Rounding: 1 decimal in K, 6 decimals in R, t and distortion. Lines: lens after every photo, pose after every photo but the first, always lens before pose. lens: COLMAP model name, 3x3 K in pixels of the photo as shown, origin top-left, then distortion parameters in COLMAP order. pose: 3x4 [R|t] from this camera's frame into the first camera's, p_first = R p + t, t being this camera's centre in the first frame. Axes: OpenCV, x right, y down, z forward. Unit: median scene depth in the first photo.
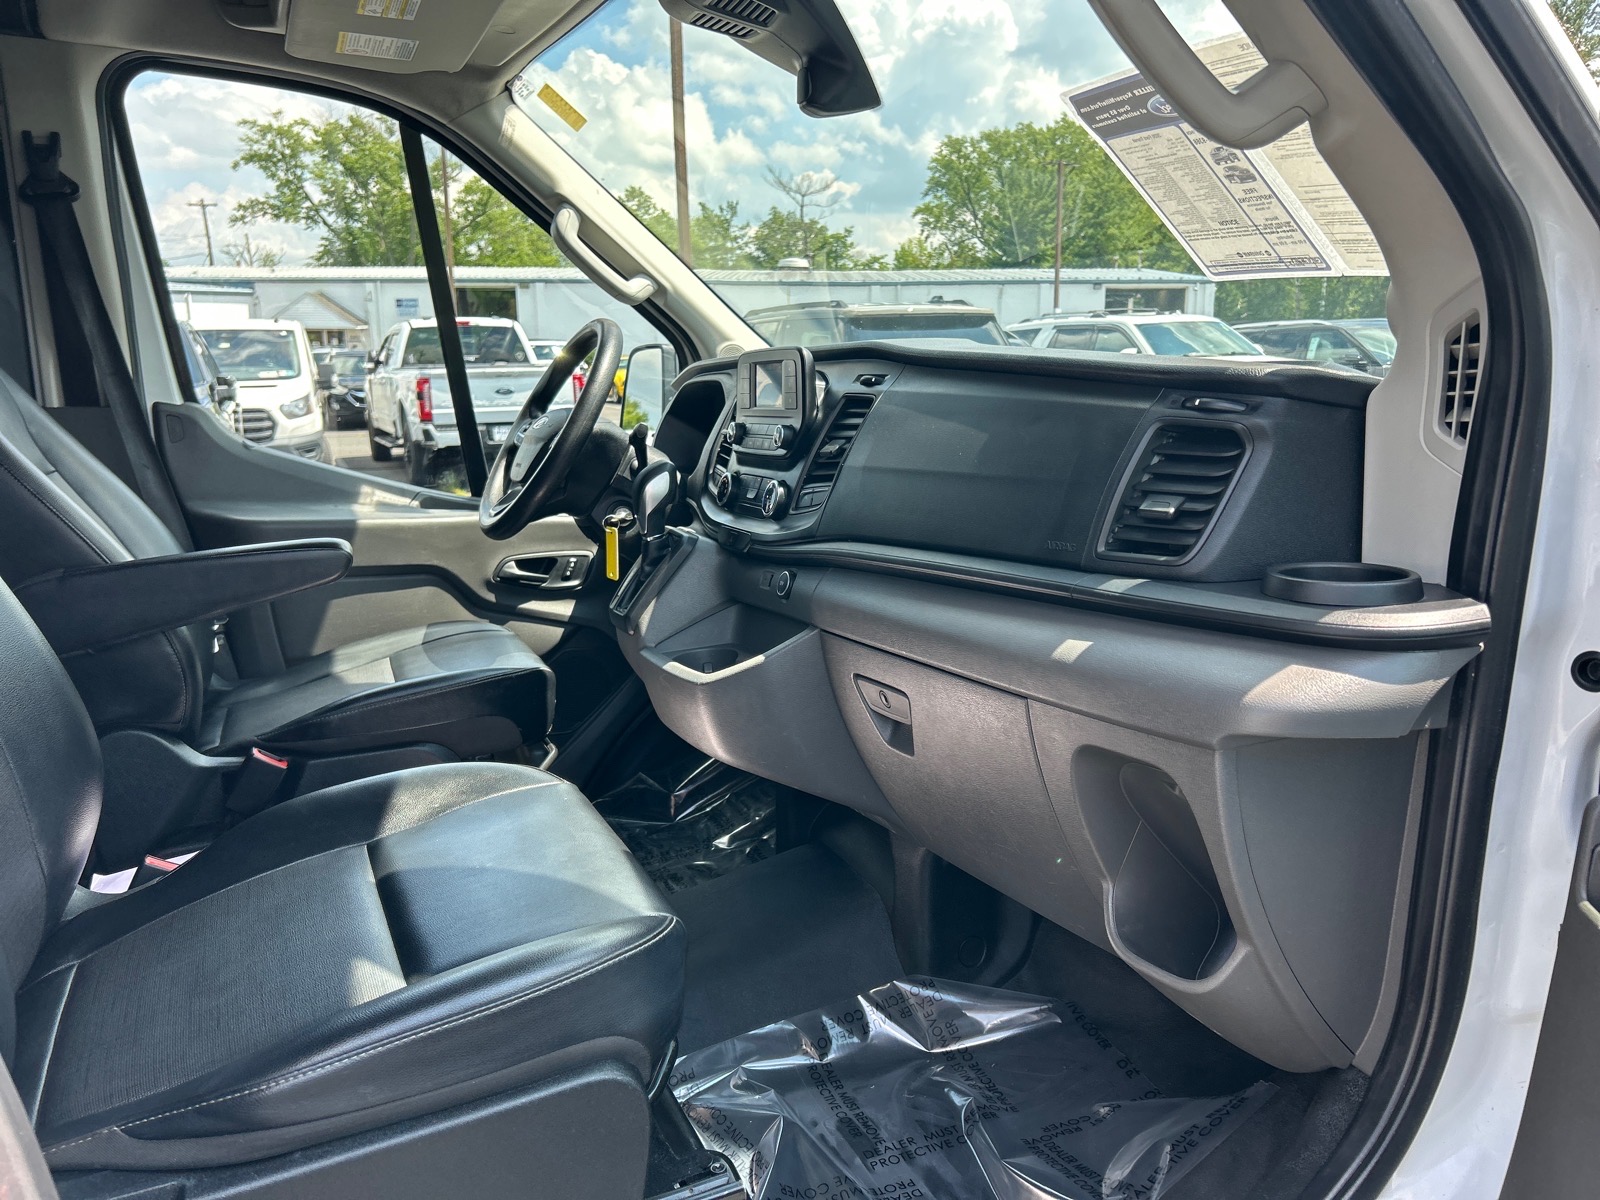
lens RADIAL K [[1207.6, 0, 797.5], [0, 1207.6, 607.6], [0, 0, 1]] dist [0.072002, -0.077494]
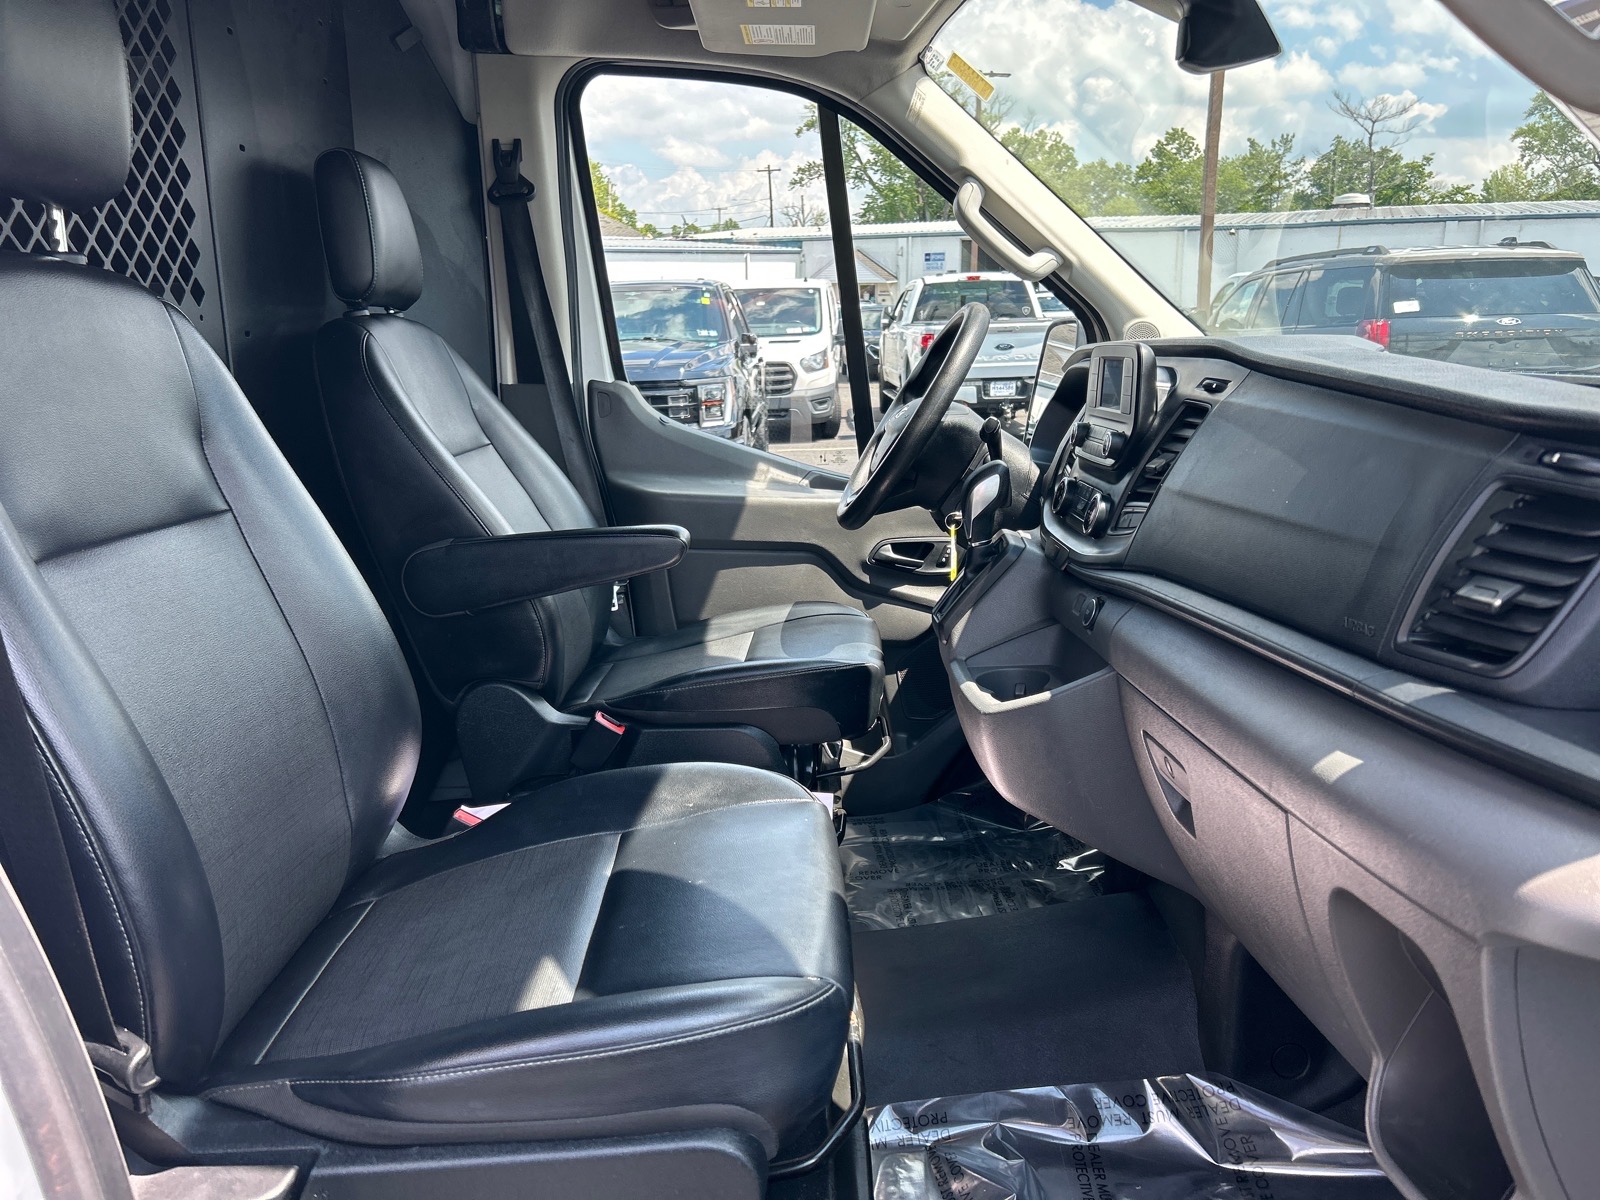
lens RADIAL K [[1198.4, 0, 799.0], [0, 1198.4, 606.5], [0, 0, 1]] dist [0.089465, -0.127921]
pose [[0.912079, 0.096424, -0.398516, 0.102985], [-0.079573, 0.995102, 0.058653, -0.041761], [0.402220, -0.021785, 0.915284, 0.068761]]
